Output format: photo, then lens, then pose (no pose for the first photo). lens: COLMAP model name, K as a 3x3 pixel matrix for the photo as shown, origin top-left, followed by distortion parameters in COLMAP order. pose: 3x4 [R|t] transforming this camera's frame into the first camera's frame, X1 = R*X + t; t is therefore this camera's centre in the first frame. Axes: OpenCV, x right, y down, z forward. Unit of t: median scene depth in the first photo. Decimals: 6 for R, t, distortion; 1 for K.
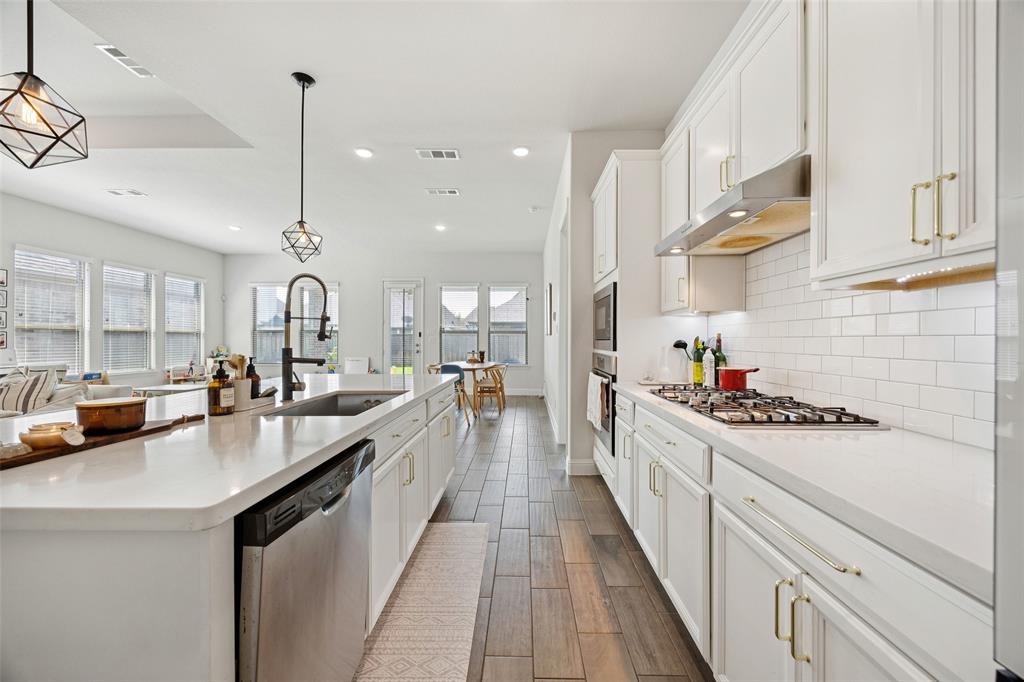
lens RADIAL K [[391.3, 0, 516.5], [0, 391.3, 340.5], [0, 0, 1]] dist [0.000323, 0.000003]
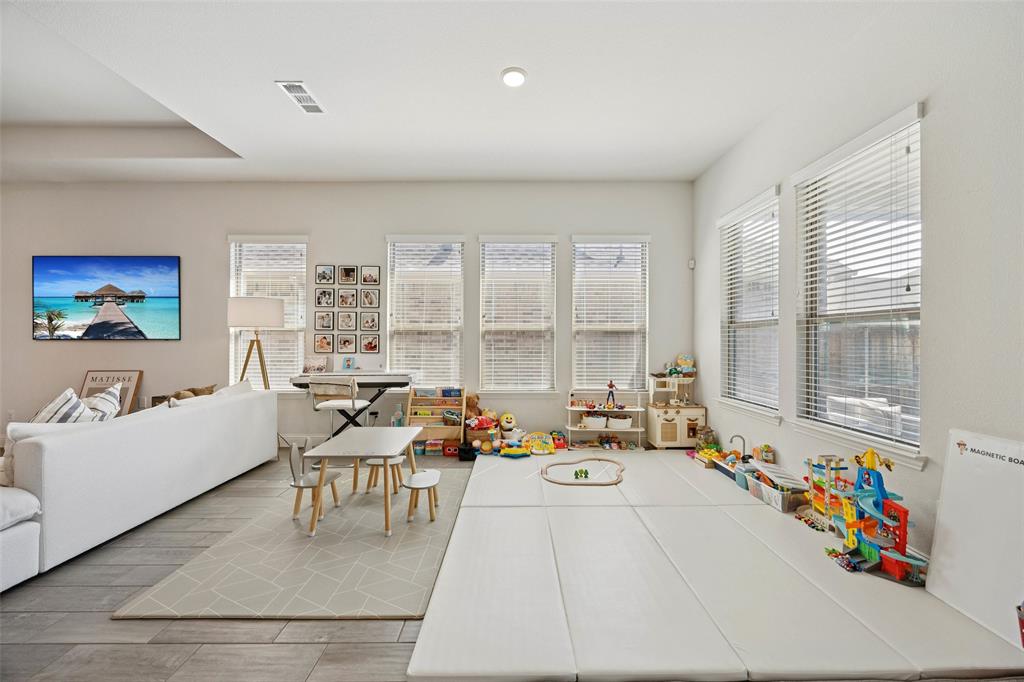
lens RADIAL K [[391.3, 0, 516.5], [0, 391.3, 340.5], [0, 0, 1]] dist [0.000323, 0.000003]
pose [[0.025497, 0.000842, -0.999675, -0.257489], [-0.001005, 0.999999, 0.000816, -0.006599], [0.999674, 0.000984, 0.025498, 0.846025]]
